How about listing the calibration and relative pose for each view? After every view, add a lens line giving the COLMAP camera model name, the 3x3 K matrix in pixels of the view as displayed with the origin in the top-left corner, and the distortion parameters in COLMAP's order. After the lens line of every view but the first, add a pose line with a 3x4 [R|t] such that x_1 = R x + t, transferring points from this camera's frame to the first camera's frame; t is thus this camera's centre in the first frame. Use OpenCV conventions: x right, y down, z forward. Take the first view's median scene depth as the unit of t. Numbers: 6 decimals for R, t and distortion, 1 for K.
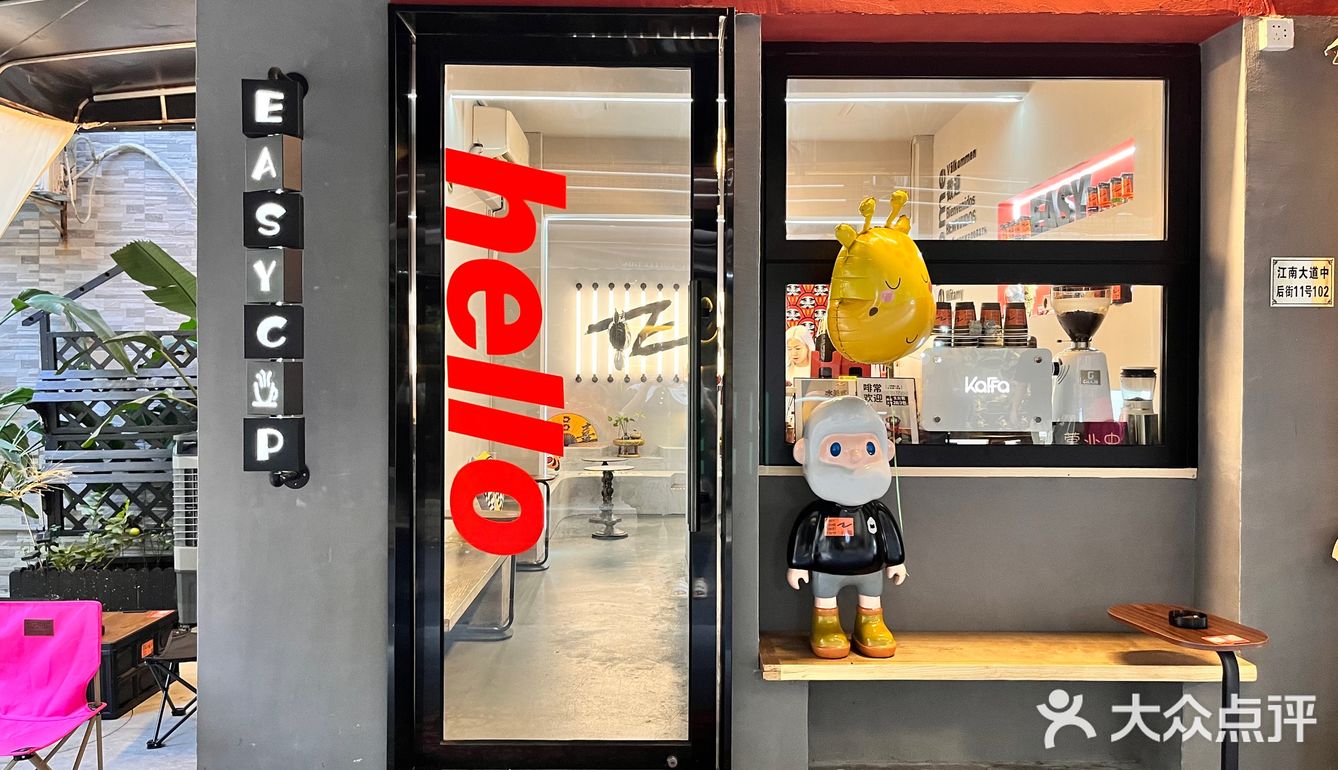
lens RADIAL K [[1010.5, 0, 677.7], [0, 1010.5, 370.7], [0, 0, 1]] dist [0.082930, -0.132885]
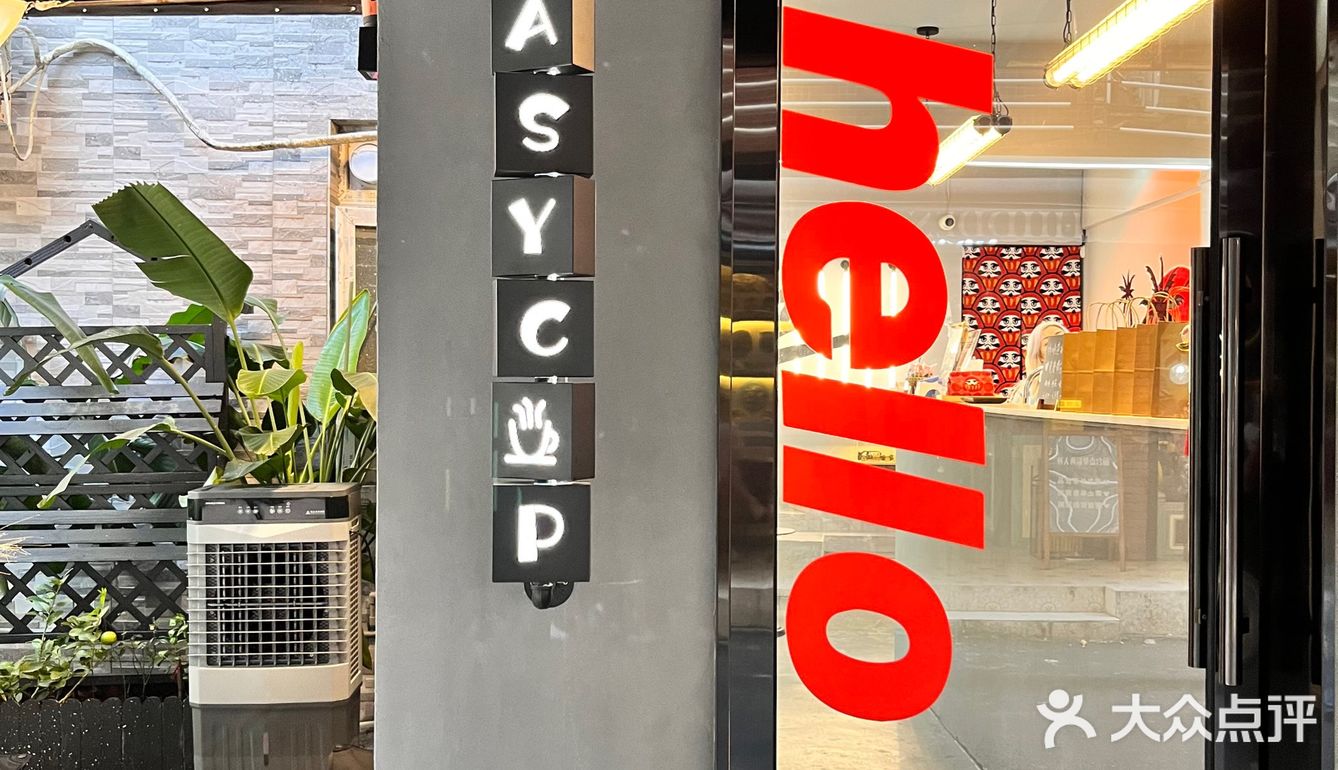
lens RADIAL K [[1345.8, 0, 669.0], [0, 1345.8, 385.0], [0, 0, 1]] dist [0.071941, -0.135486]
pose [[0.999974, 0.002875, -0.006584, -0.173354], [-0.002859, 0.999993, 0.002421, -0.004987], [0.006591, -0.002403, 0.999975, 0.147160]]
